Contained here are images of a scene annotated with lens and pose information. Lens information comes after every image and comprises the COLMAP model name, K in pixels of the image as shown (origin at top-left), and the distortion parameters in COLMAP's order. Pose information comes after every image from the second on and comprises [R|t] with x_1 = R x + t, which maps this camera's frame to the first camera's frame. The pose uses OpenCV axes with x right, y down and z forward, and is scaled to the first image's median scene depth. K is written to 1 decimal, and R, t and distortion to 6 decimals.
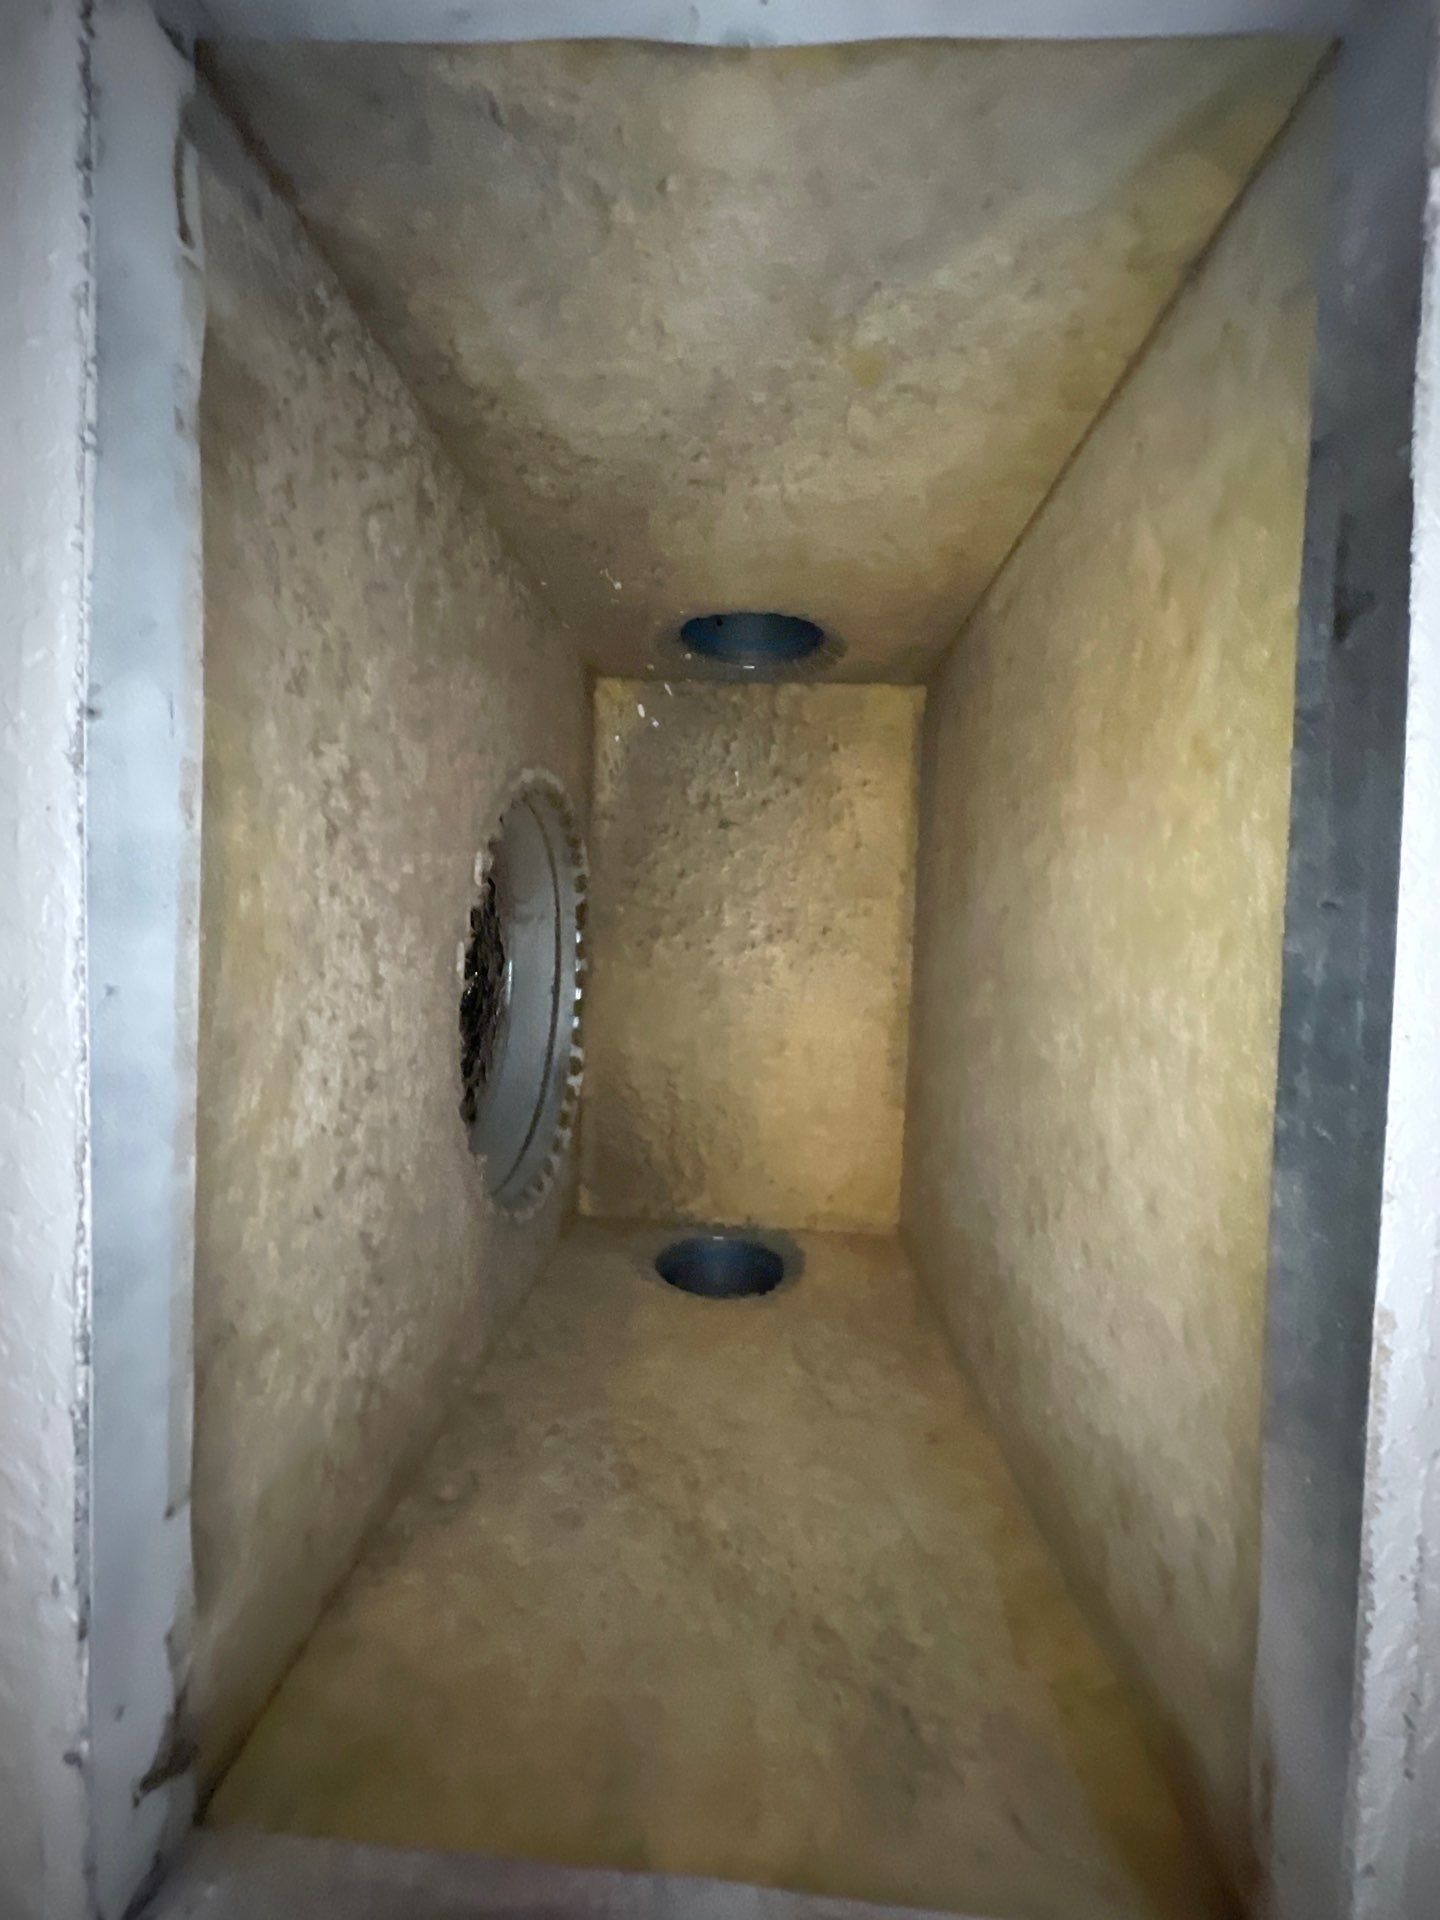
lens RADIAL K [[775.5, 0, 719.7], [0, 775.5, 963.0], [0, 0, 1]] dist [-0.000736, -0.000178]
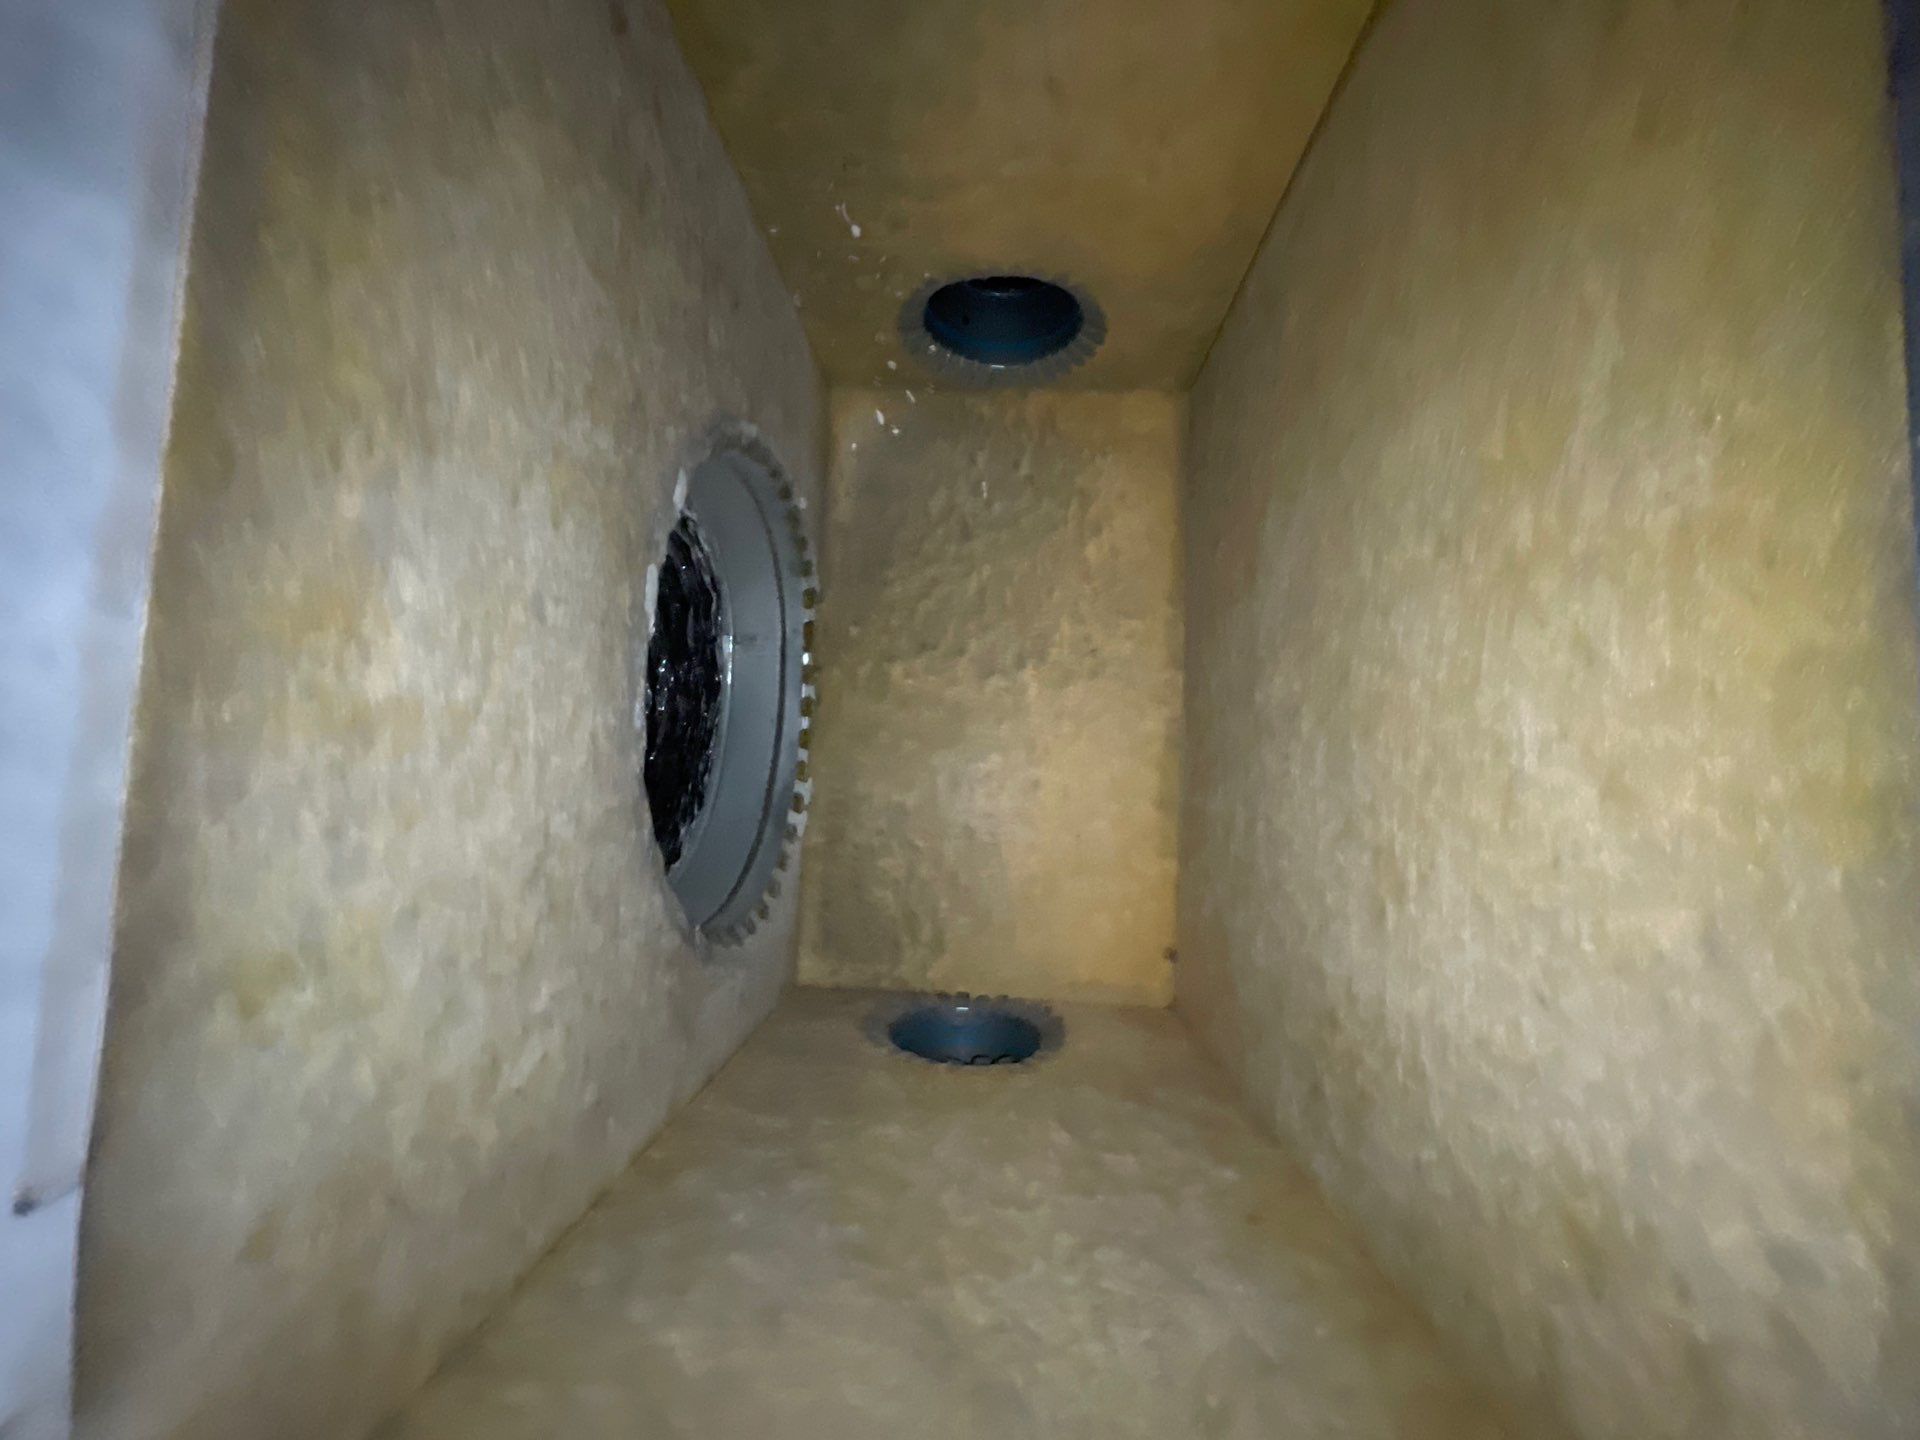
lens RADIAL K [[775.5, 0, 962.3], [0, 775.5, 721.6], [0, 0, 1]] dist [-0.000736, -0.000178]
pose [[0.999938, 0.005336, 0.009780, -0.011421], [-0.004350, 0.995155, -0.098217, 0.127636], [-0.010256, 0.098169, 0.995117, 0.123244]]
